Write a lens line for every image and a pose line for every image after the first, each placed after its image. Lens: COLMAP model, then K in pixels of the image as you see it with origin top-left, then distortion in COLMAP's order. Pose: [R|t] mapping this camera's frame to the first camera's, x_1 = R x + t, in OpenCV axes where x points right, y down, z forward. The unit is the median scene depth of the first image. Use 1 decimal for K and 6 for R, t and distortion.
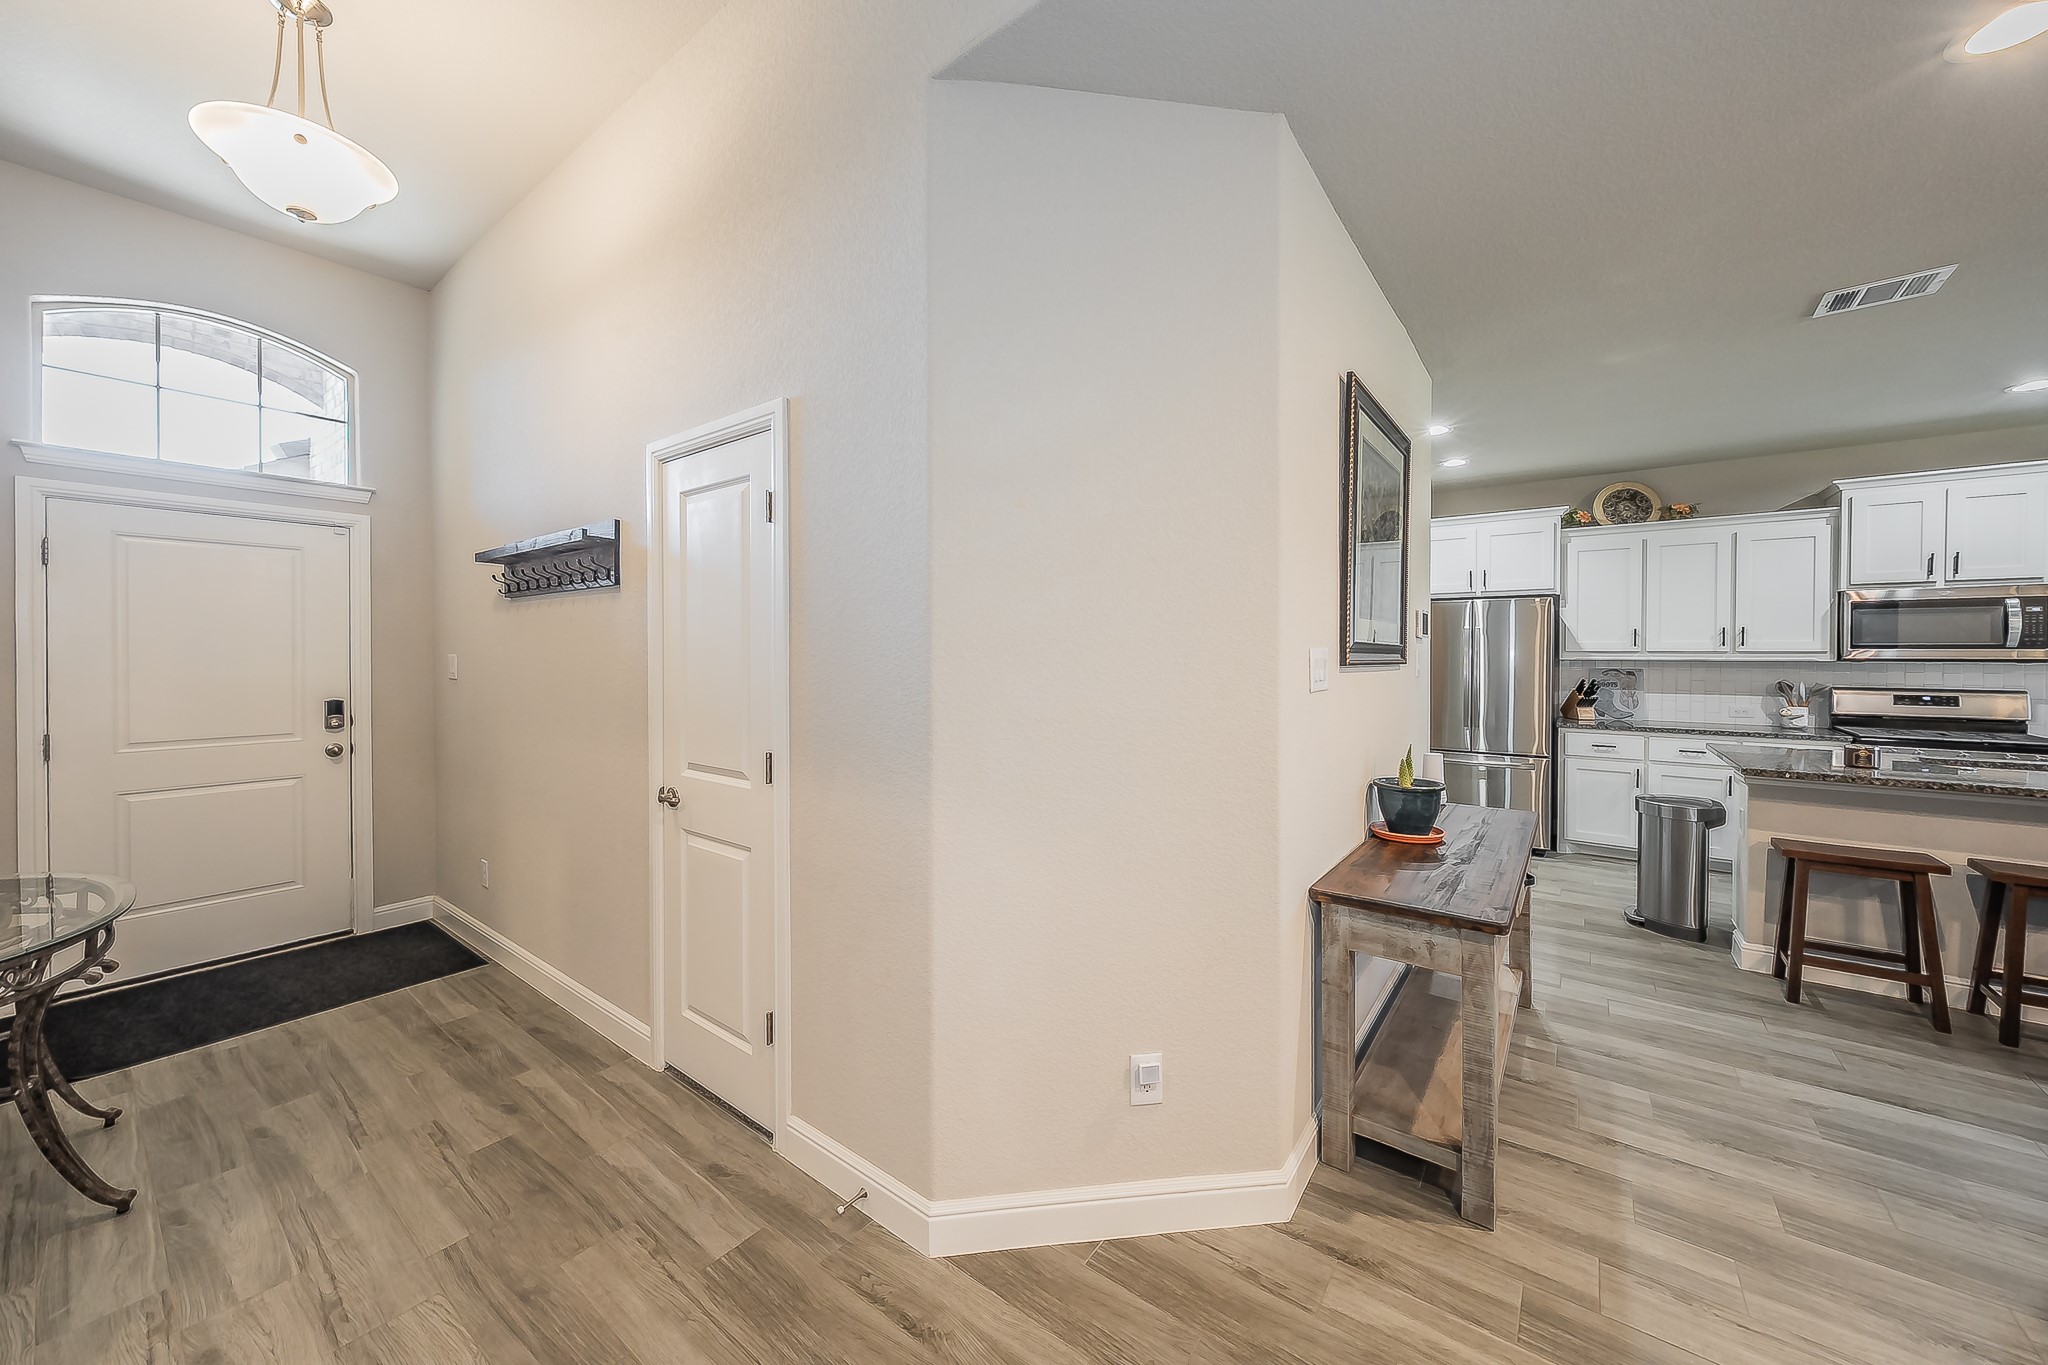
lens RADIAL K [[725.0, 0, 1006.6], [0, 725.0, 659.1], [0, 0, 1]] dist [-0.001171, 0.000656]
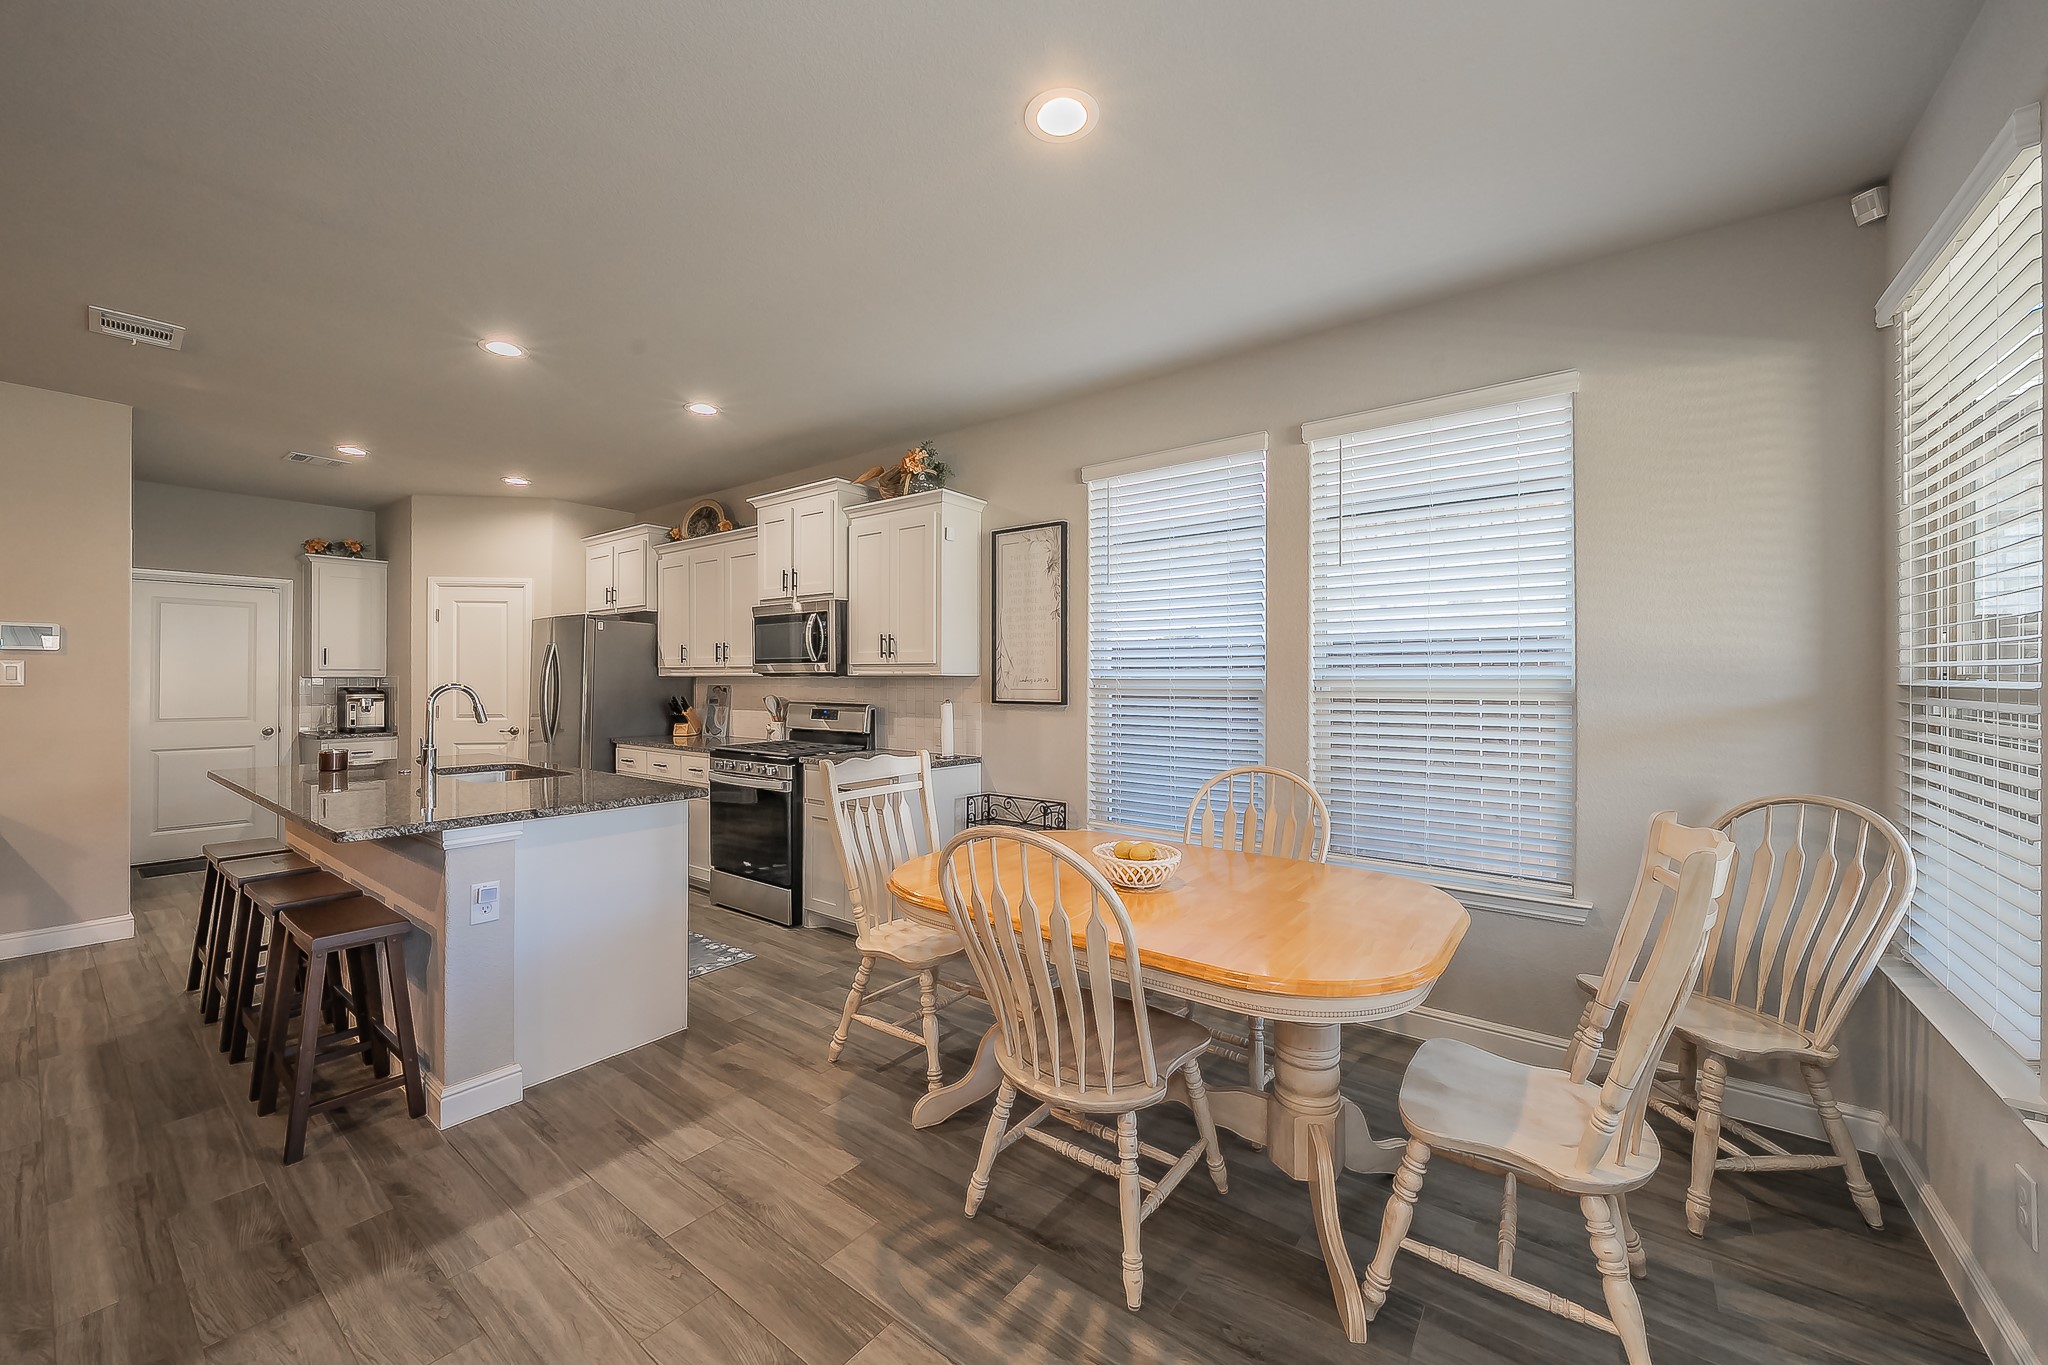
lens RADIAL K [[770.0, 0, 1017.1], [0, 770.0, 684.2], [0, 0, 1]] dist [-0.006632, 0.000472]
pose [[0.999933, 0.001792, 0.011463, 1.776180], [-0.001734, 0.999985, -0.005100, 0.023248], [-0.011472, 0.005080, 0.999921, -0.103243]]
